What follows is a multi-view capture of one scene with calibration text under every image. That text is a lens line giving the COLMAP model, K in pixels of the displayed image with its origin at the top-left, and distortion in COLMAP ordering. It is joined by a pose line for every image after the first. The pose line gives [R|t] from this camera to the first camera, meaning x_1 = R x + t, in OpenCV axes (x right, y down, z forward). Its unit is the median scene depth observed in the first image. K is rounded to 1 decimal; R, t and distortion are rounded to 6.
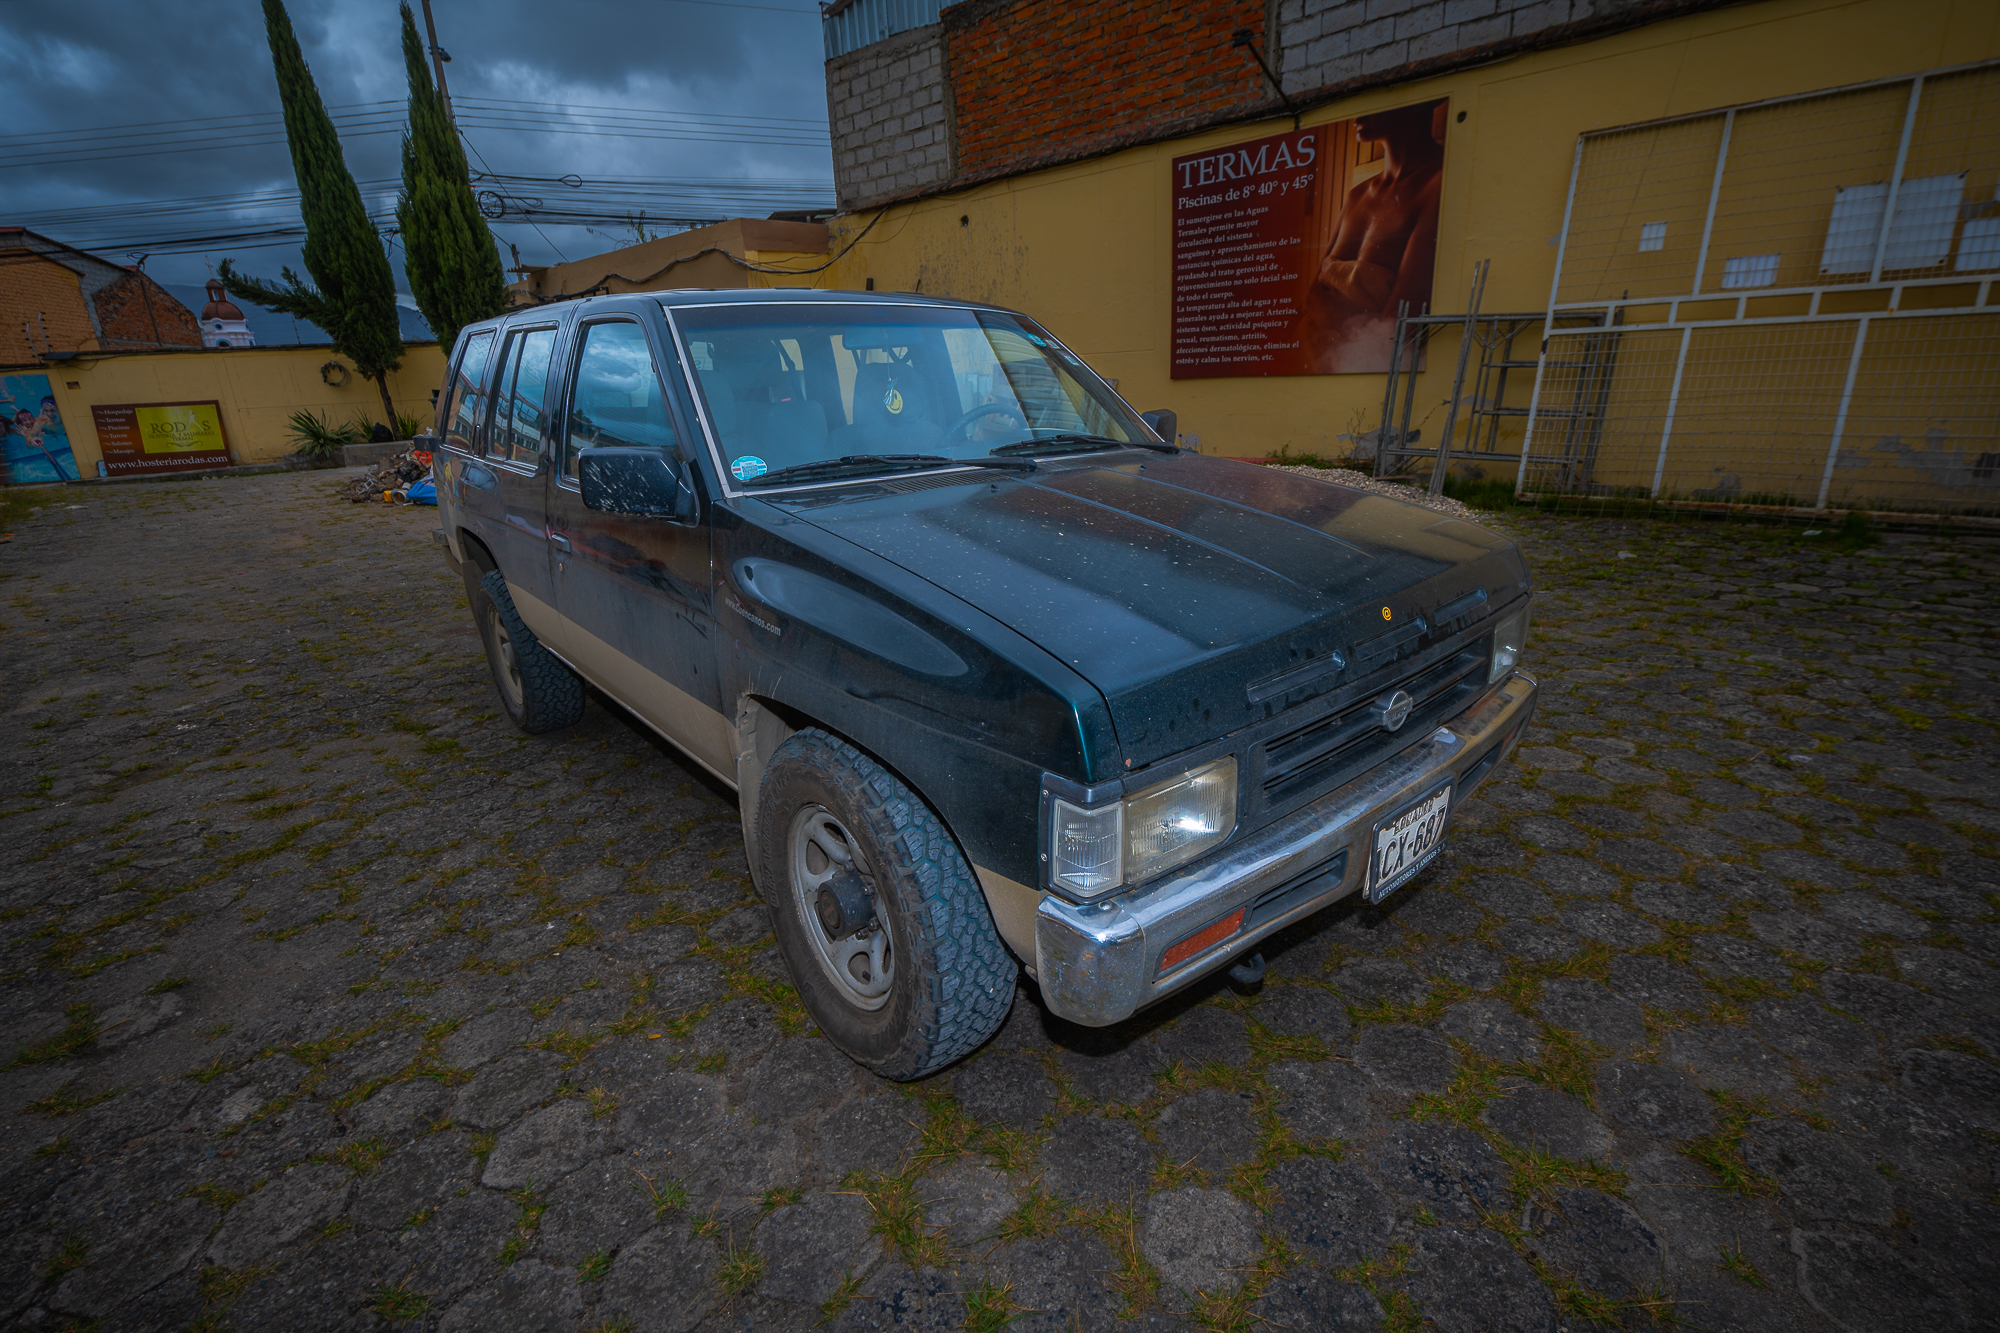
lens RADIAL K [[918.9, 0, 1014.4], [0, 918.9, 661.3], [0, 0, 1]] dist [-0.000521, -0.000436]
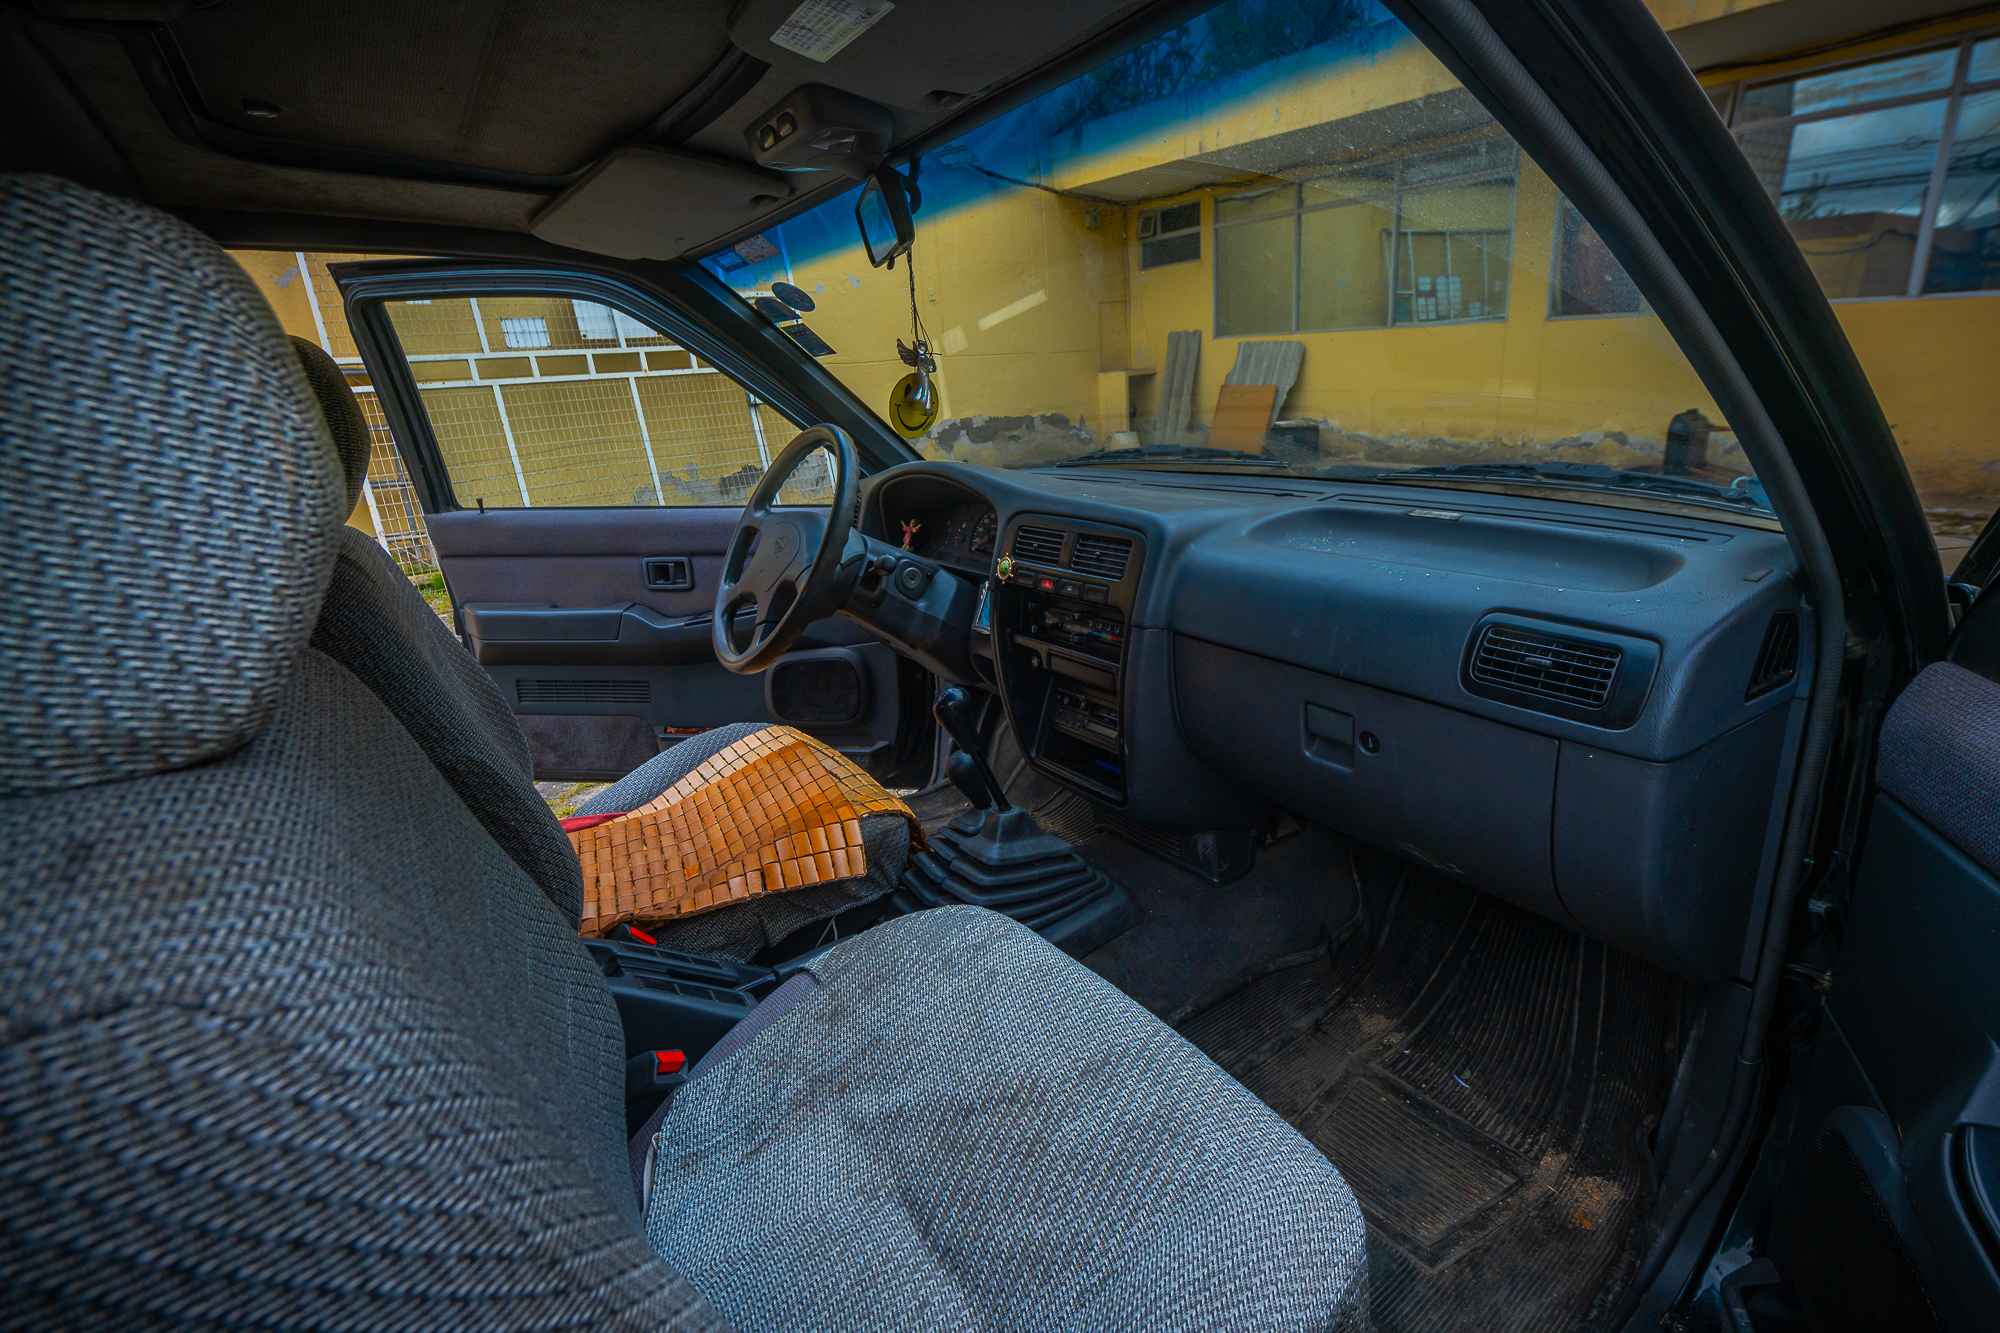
lens RADIAL K [[918.9, 0, 1014.4], [0, 918.9, 661.3], [0, 0, 1]] dist [-0.000521, -0.000436]
pose [[0.086652, -0.267004, 0.959792, -0.174118], [0.357155, 0.907701, 0.220269, -0.083714], [-0.930017, 0.323708, 0.174016, 0.300946]]
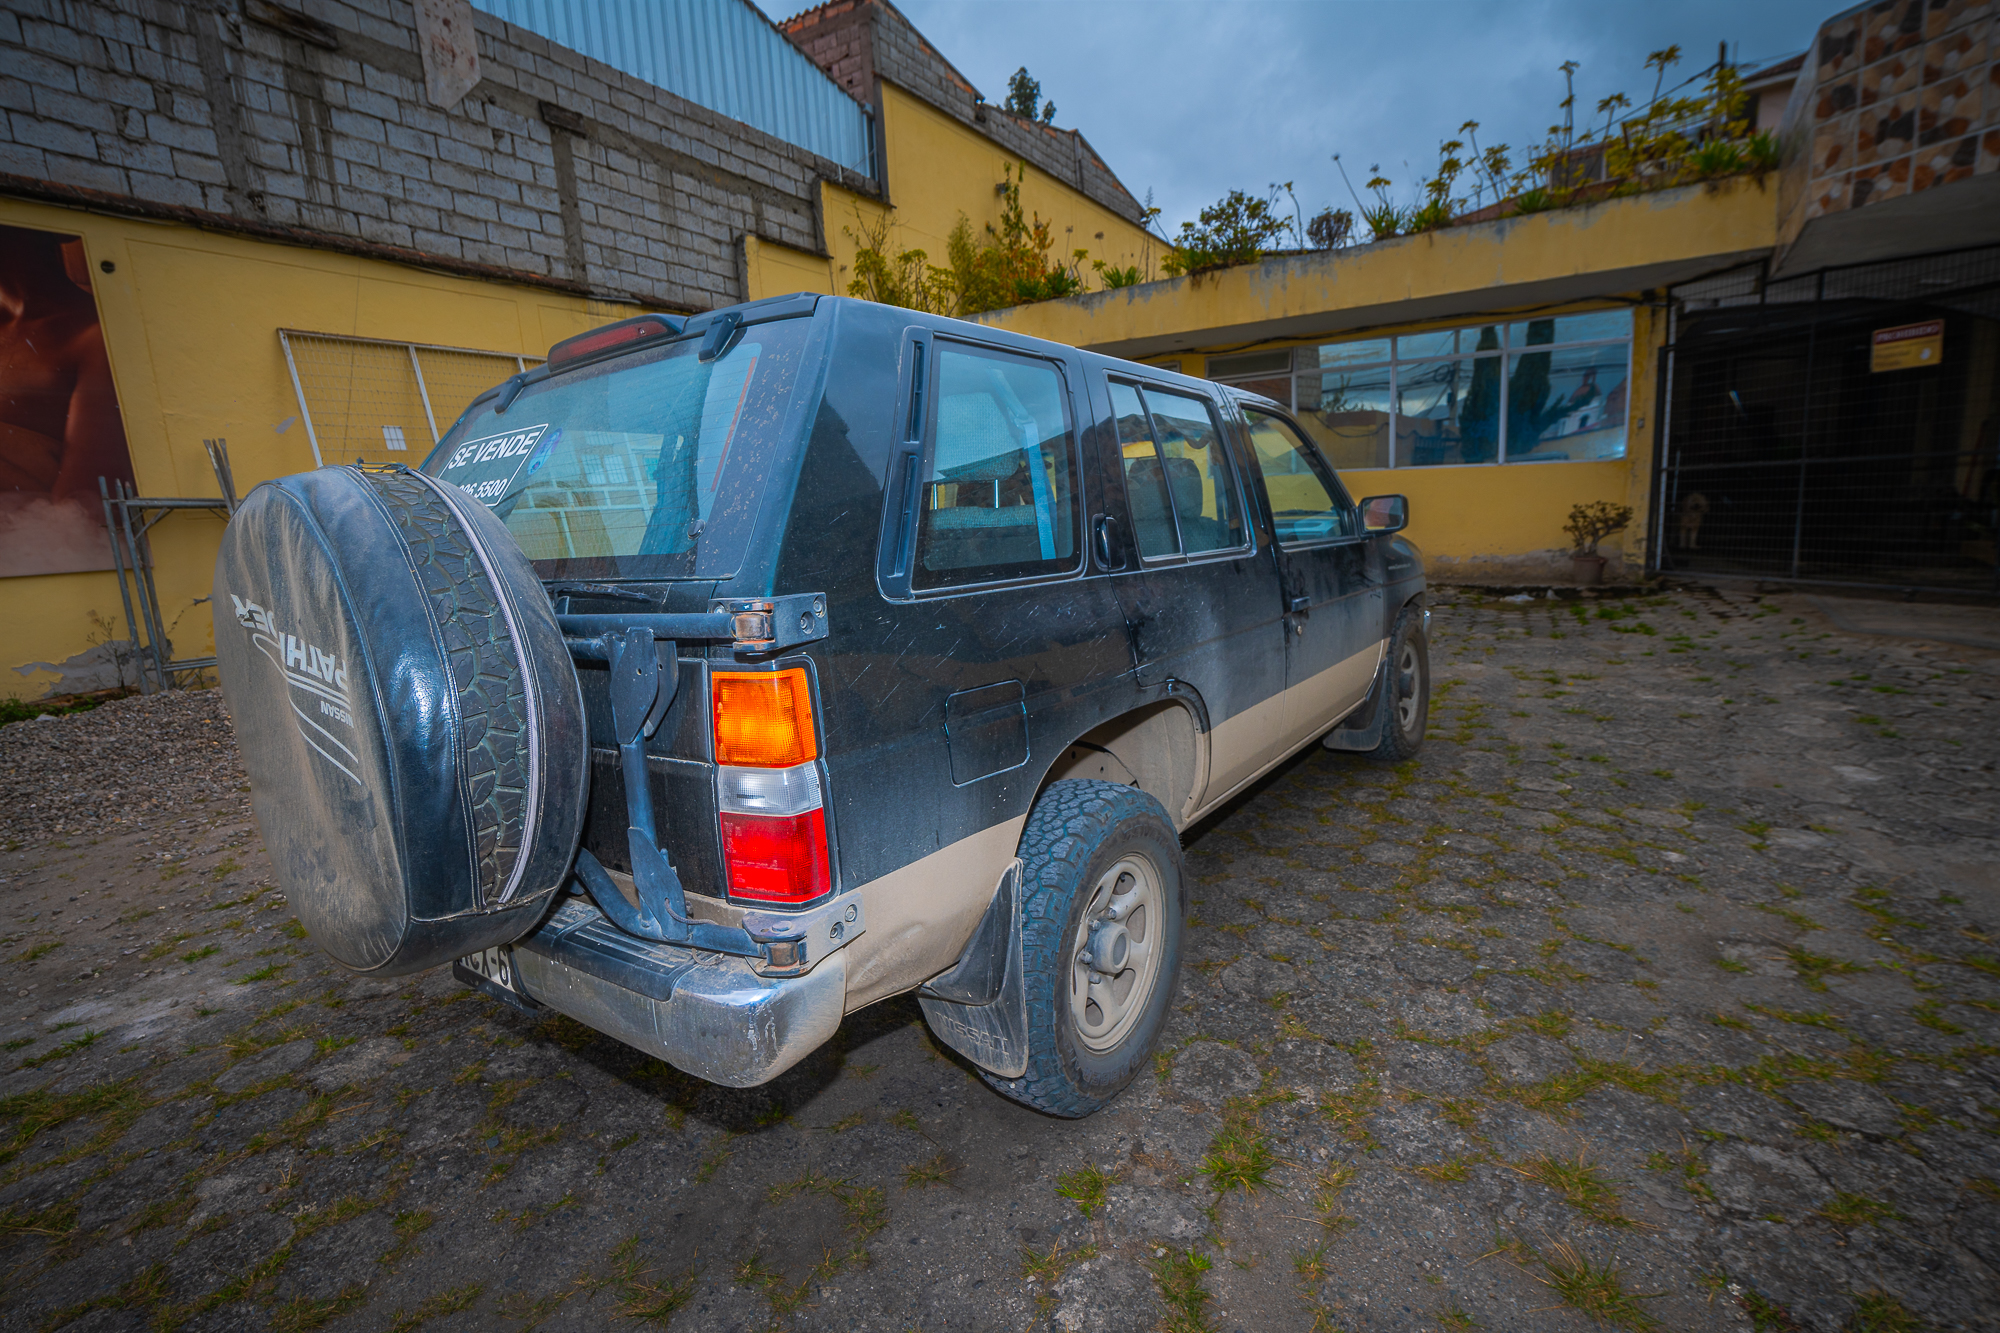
lens RADIAL K [[918.9, 0, 1014.4], [0, 918.9, 661.3], [0, 0, 1]] dist [-0.000521, -0.000436]
pose [[-0.244064, -0.110013, 0.963499, -0.447502], [0.358443, 0.912951, 0.195038, -0.122008], [-0.901083, 0.392961, -0.183385, 0.474310]]
